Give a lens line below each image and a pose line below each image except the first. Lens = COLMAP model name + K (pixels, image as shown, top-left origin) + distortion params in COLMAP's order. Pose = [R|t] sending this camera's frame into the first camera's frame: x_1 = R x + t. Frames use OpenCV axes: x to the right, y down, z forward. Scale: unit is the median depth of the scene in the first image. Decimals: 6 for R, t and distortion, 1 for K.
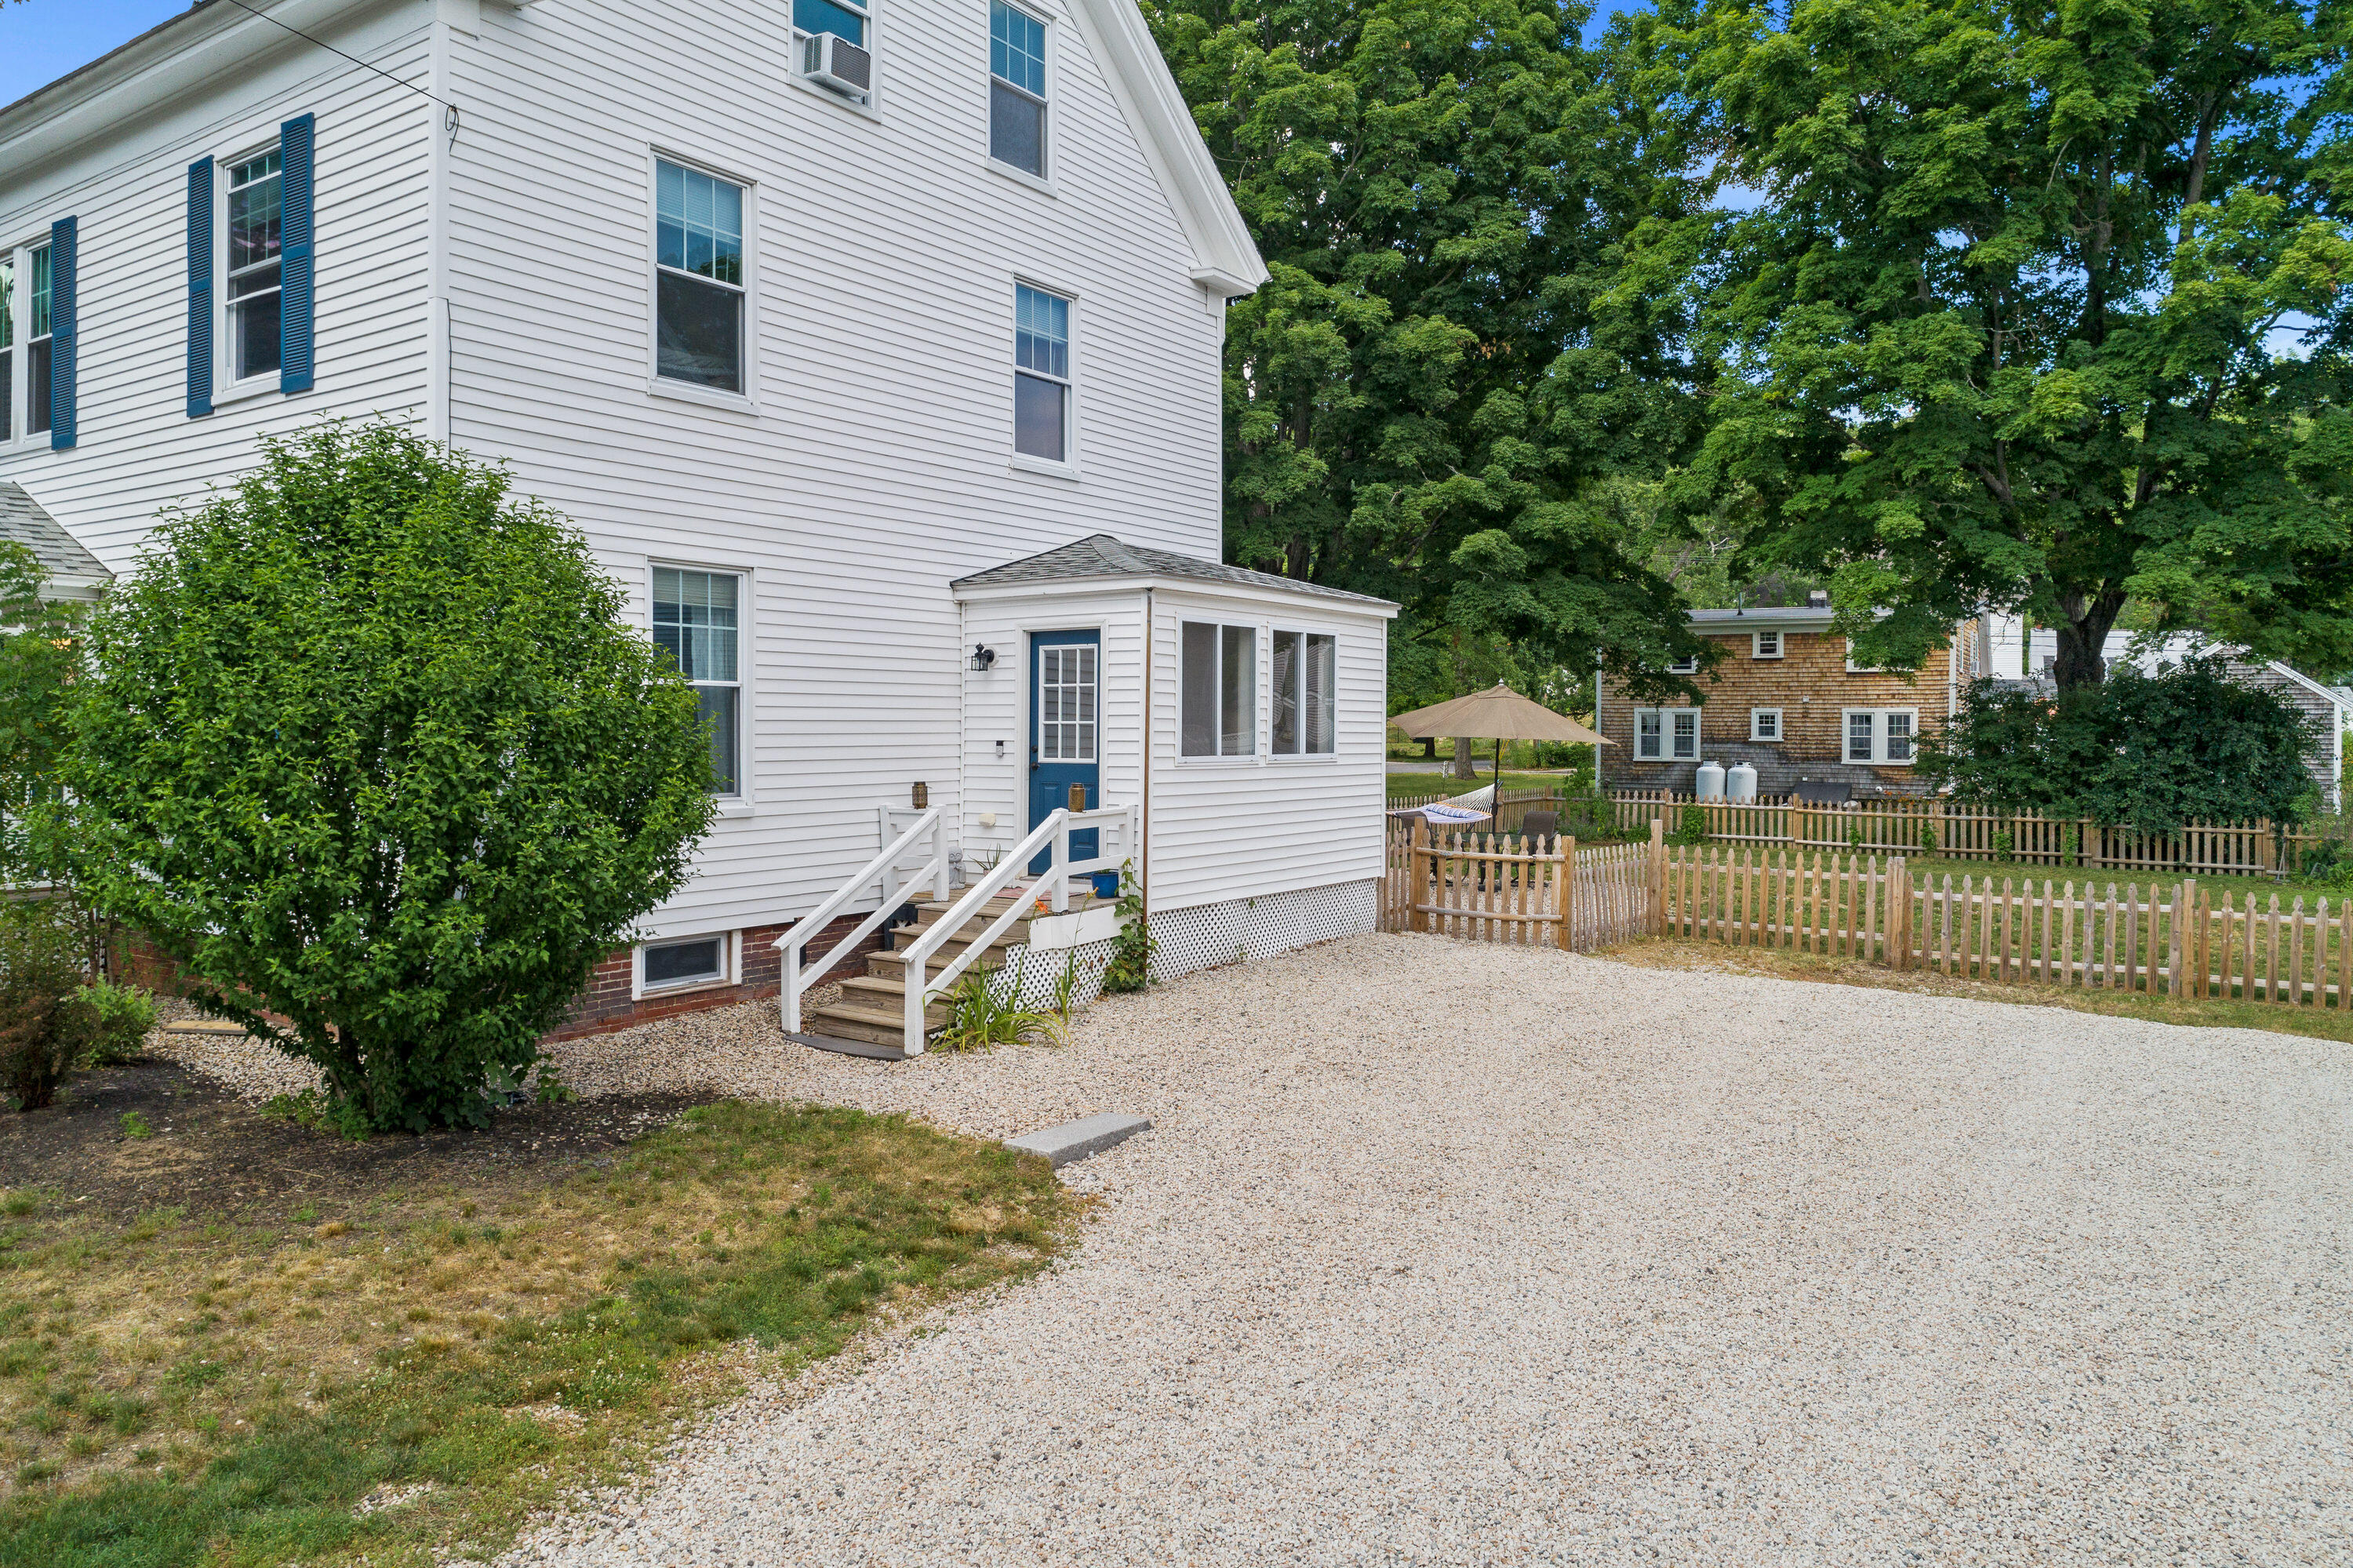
lens RADIAL K [[1589.6, 0, 1177.4], [0, 1589.6, 741.2], [0, 0, 1]] dist [-0.004318, -0.000552]
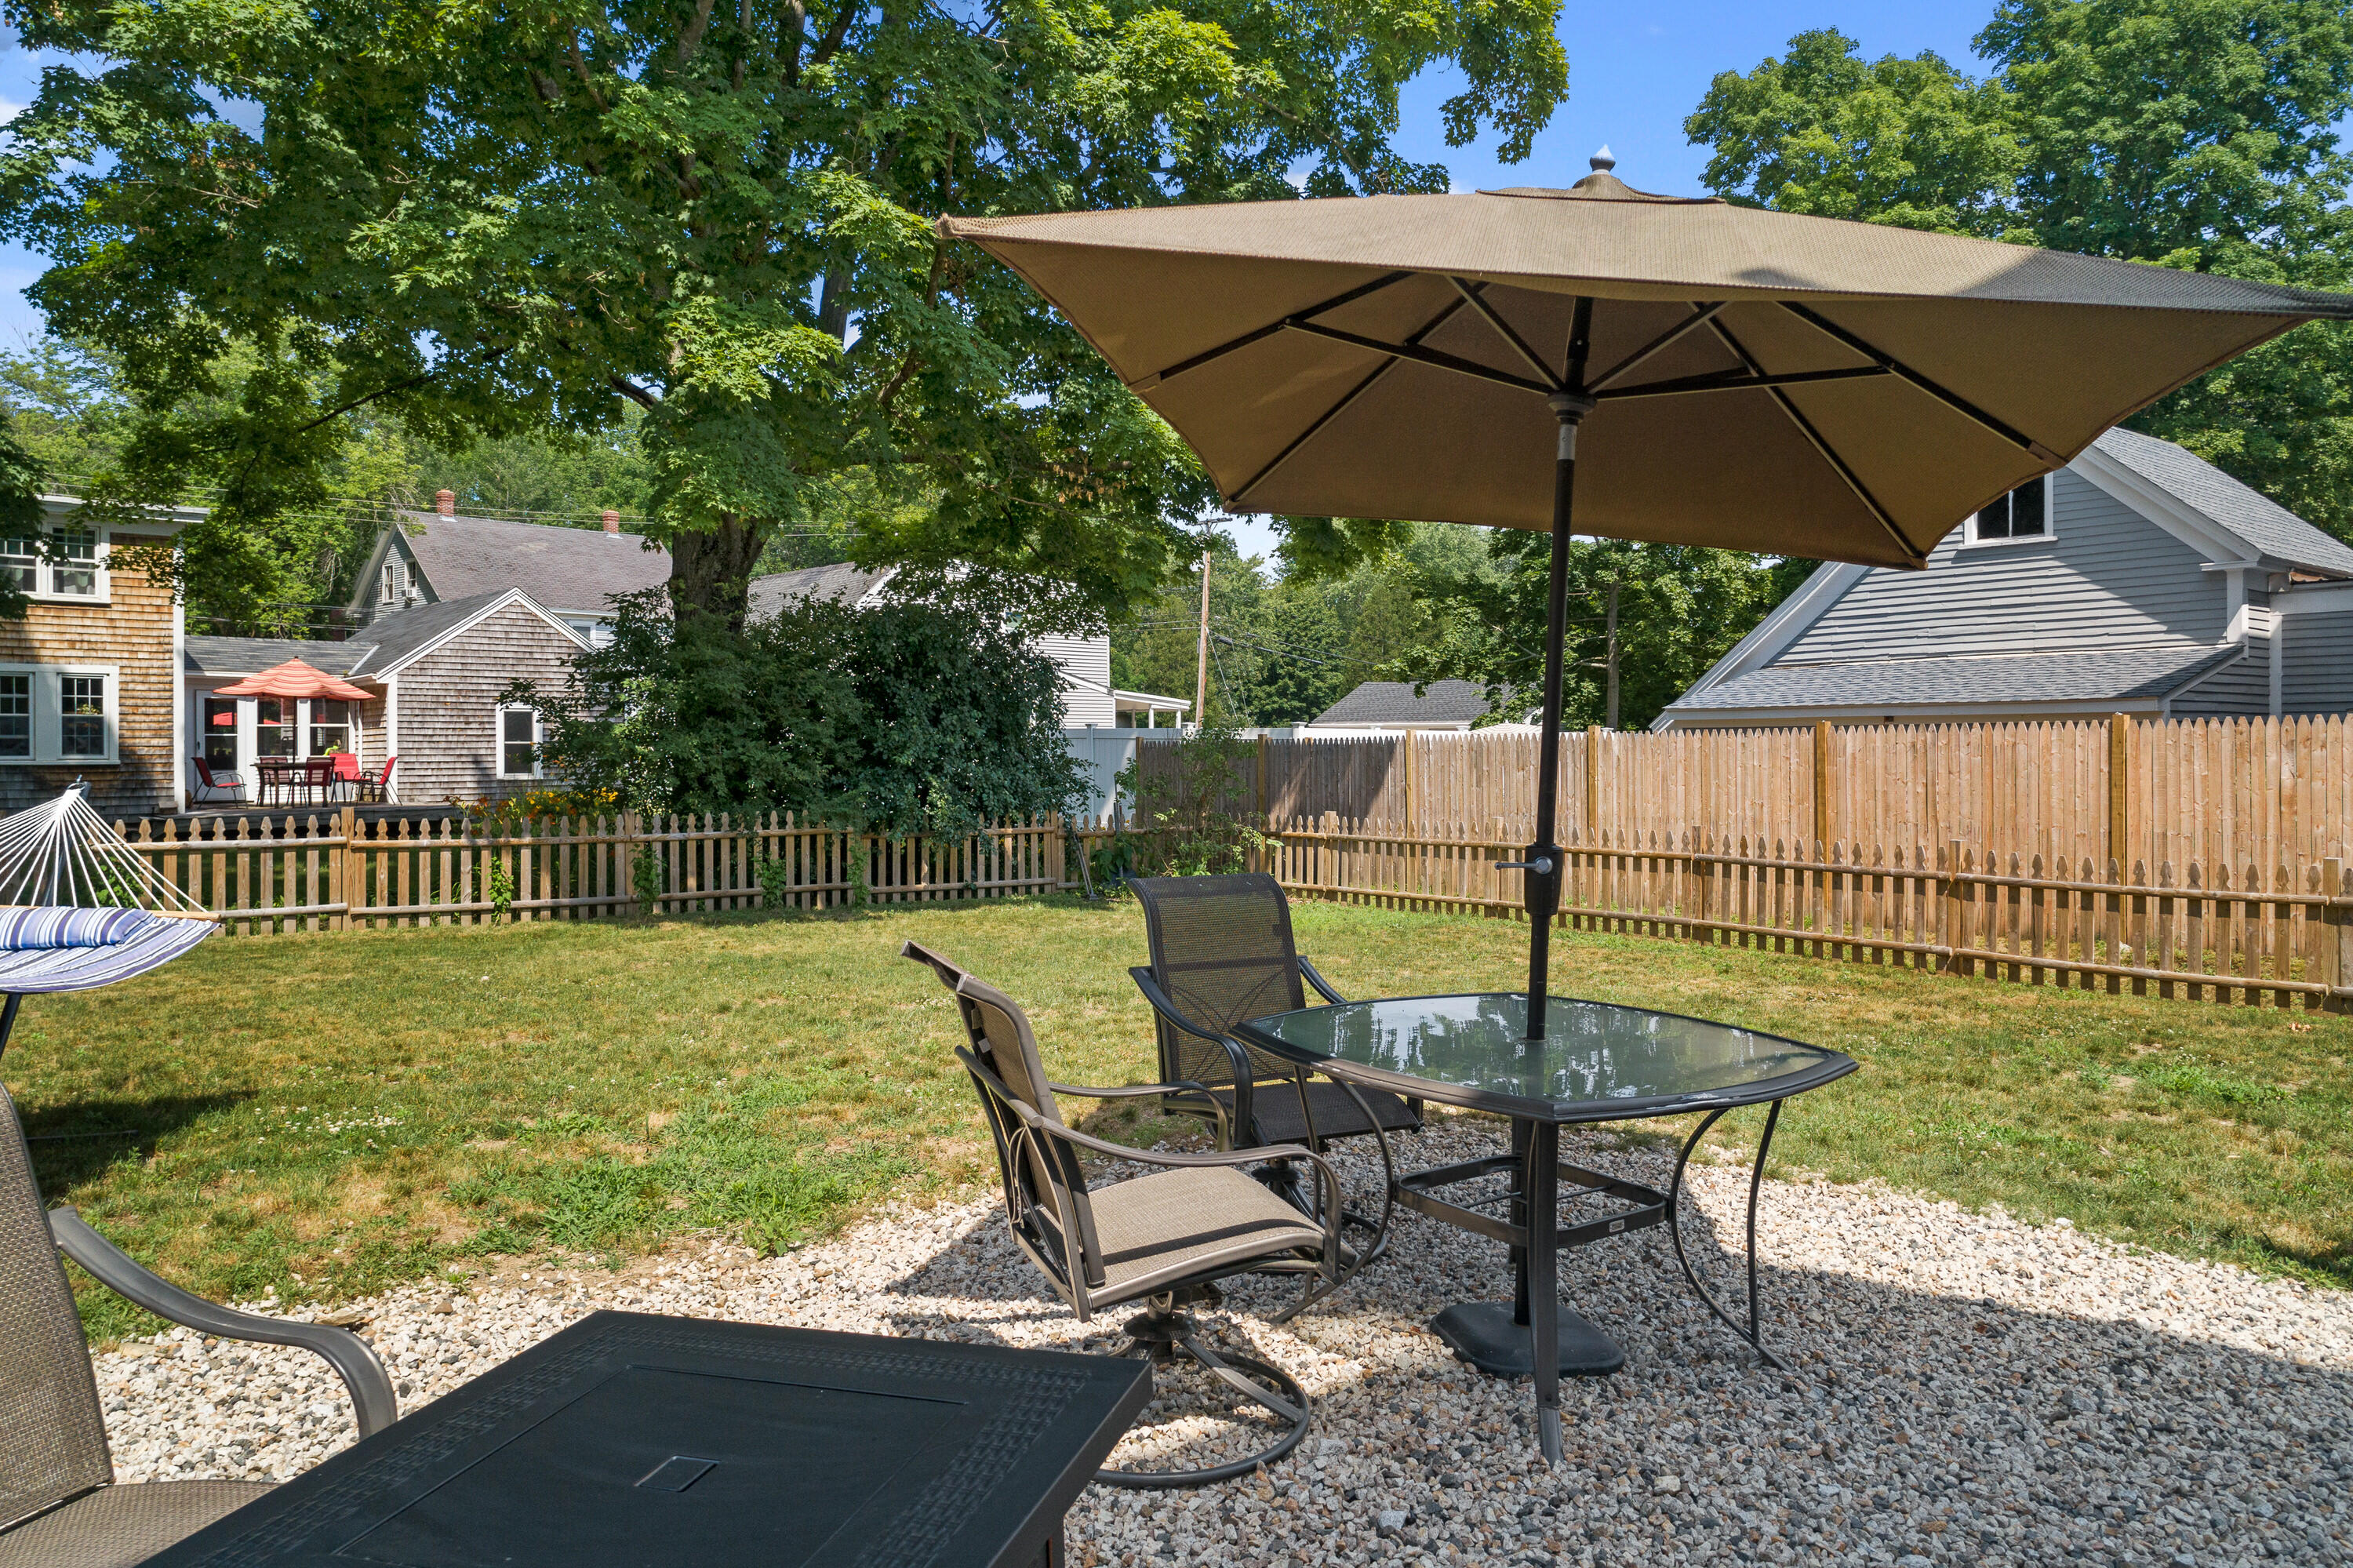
lens RADIAL K [[1610.1, 0, 1183.6], [0, 1610.1, 669.9], [0, 0, 1]] dist [0.001488, 0.000717]
pose [[0.281152, 0.040794, 0.958796, 0.000523], [0.009371, 0.998932, -0.045250, 0.018942], [-0.959617, 0.021707, 0.280470, 0.747163]]
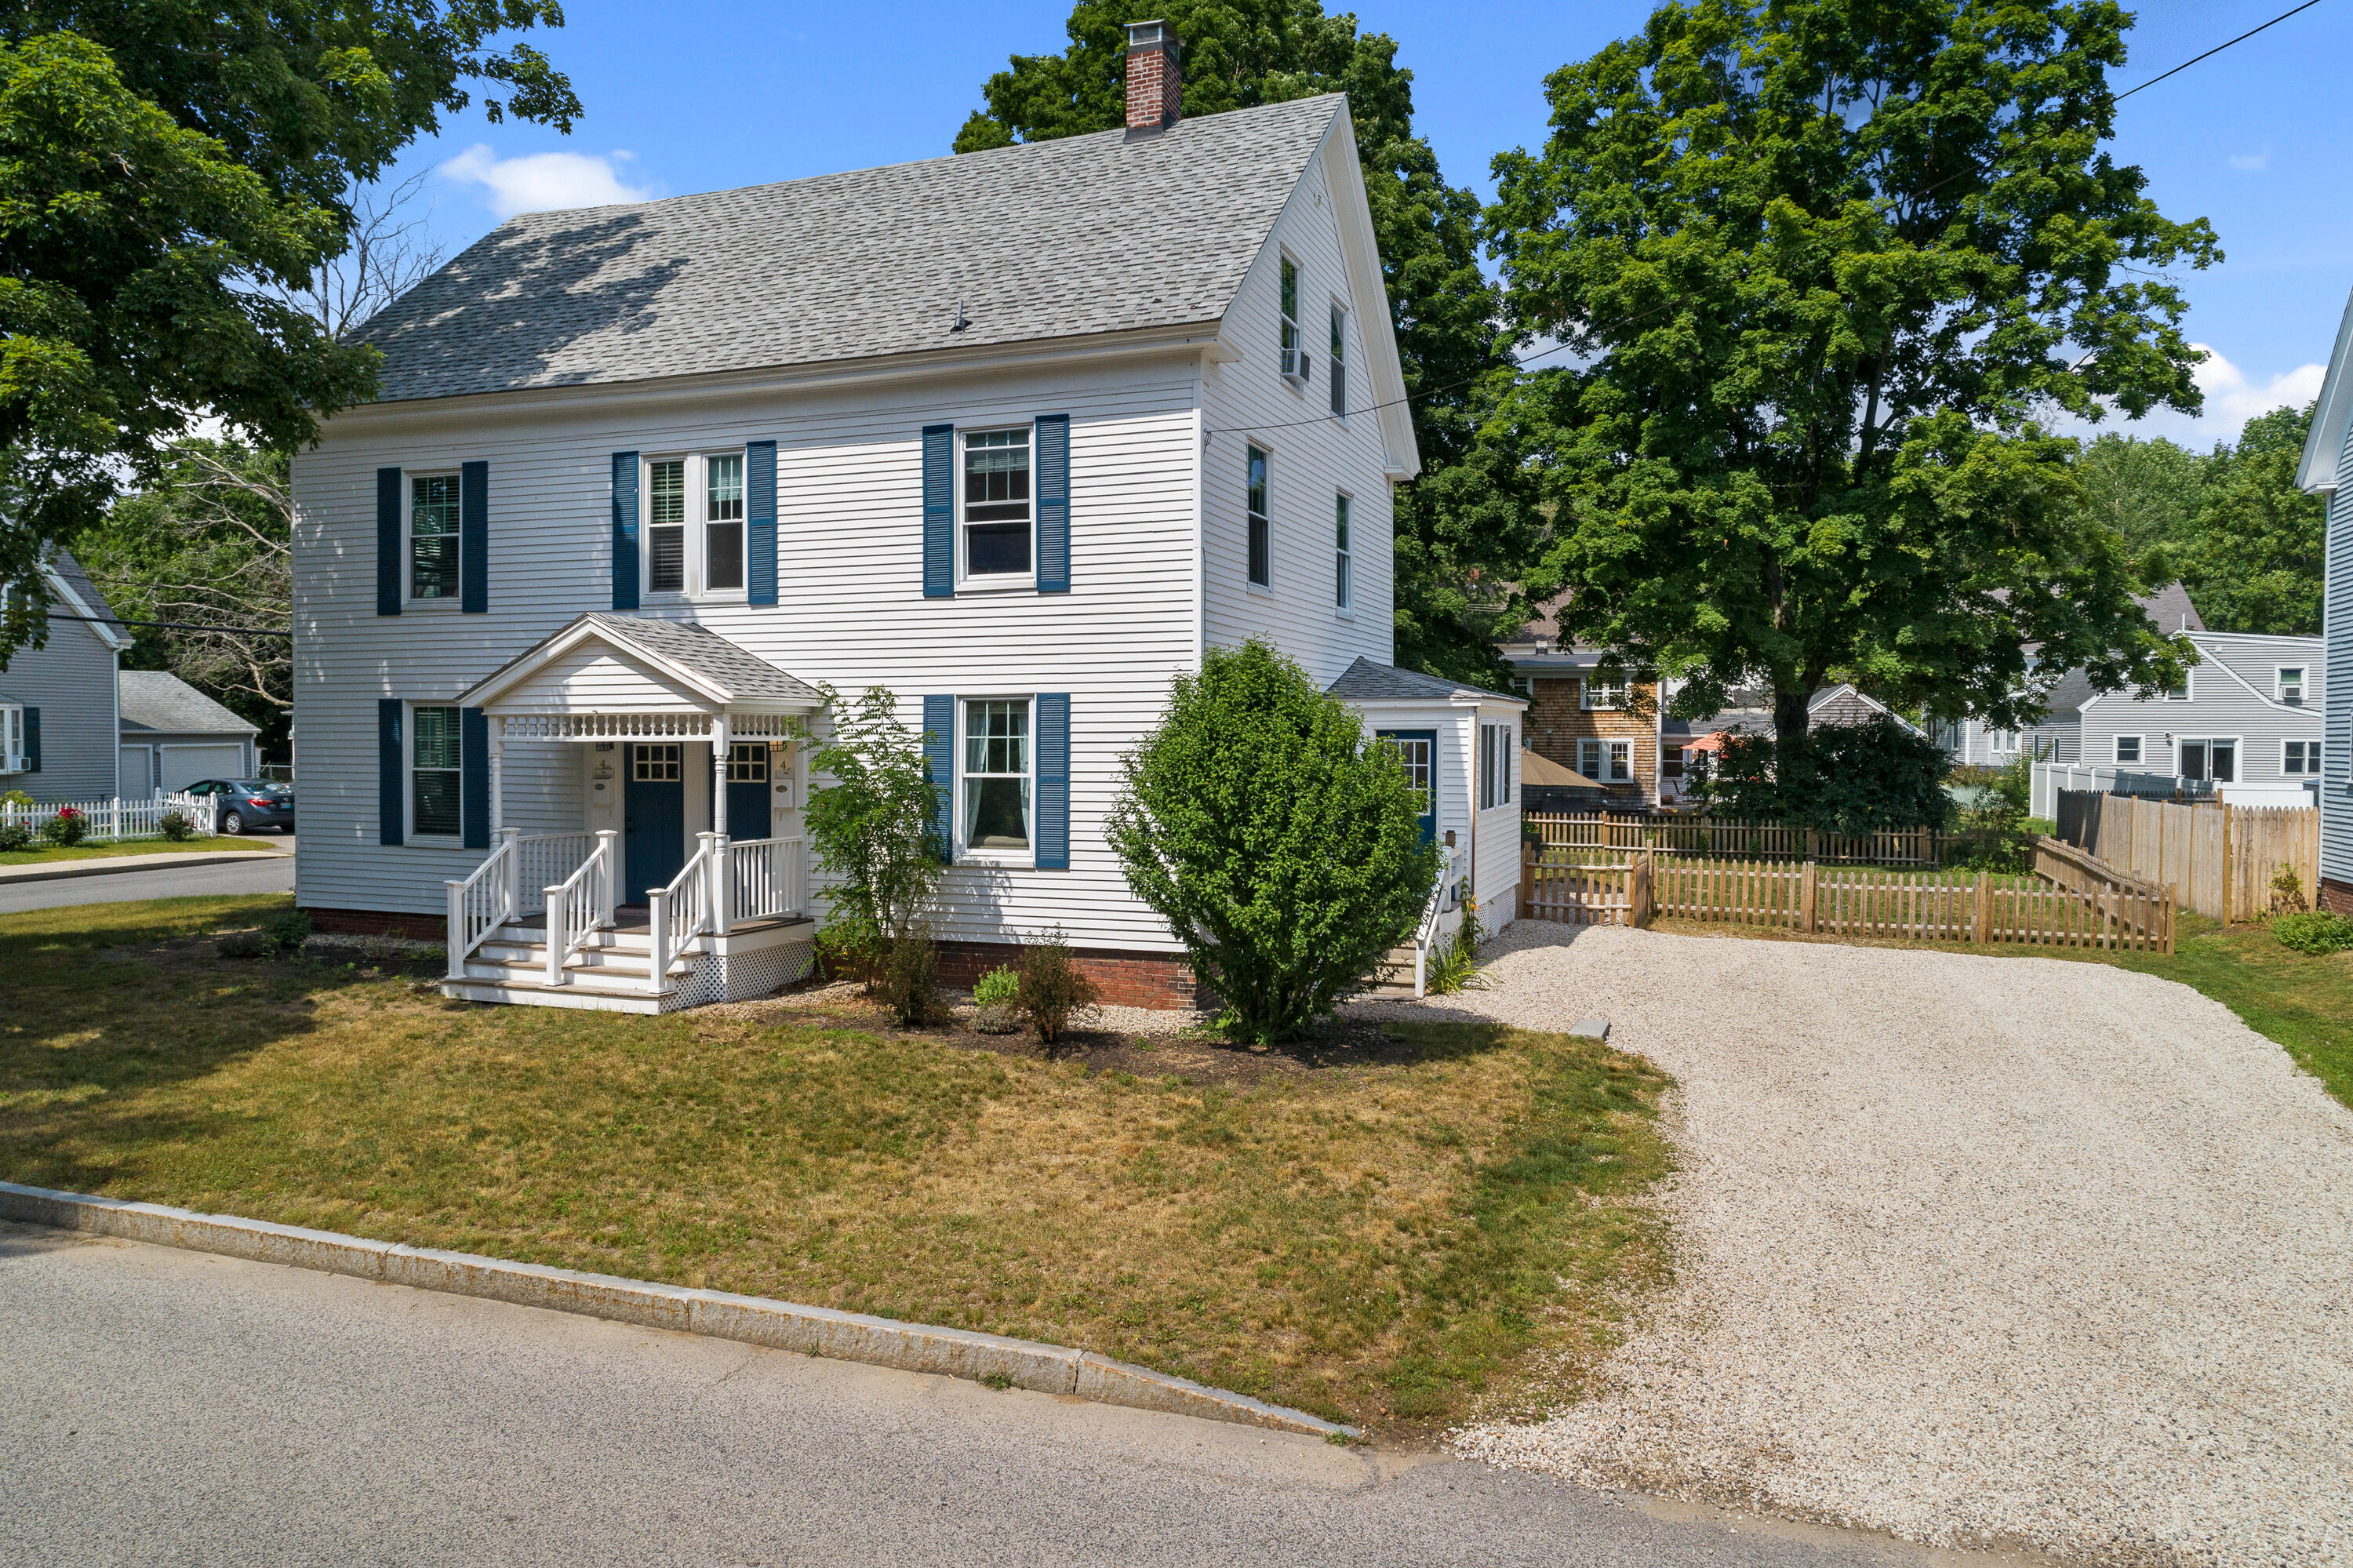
lens RADIAL K [[1580.1, 0, 1176.5], [0, 1580.1, 784.0], [0, 0, 1]] dist [-0.003490, 0.002271]
pose [[0.968470, -0.008818, 0.248973, -0.339072], [0.002771, 0.999693, 0.024625, -0.027835], [-0.249113, -0.023159, 0.968197, -0.224459]]
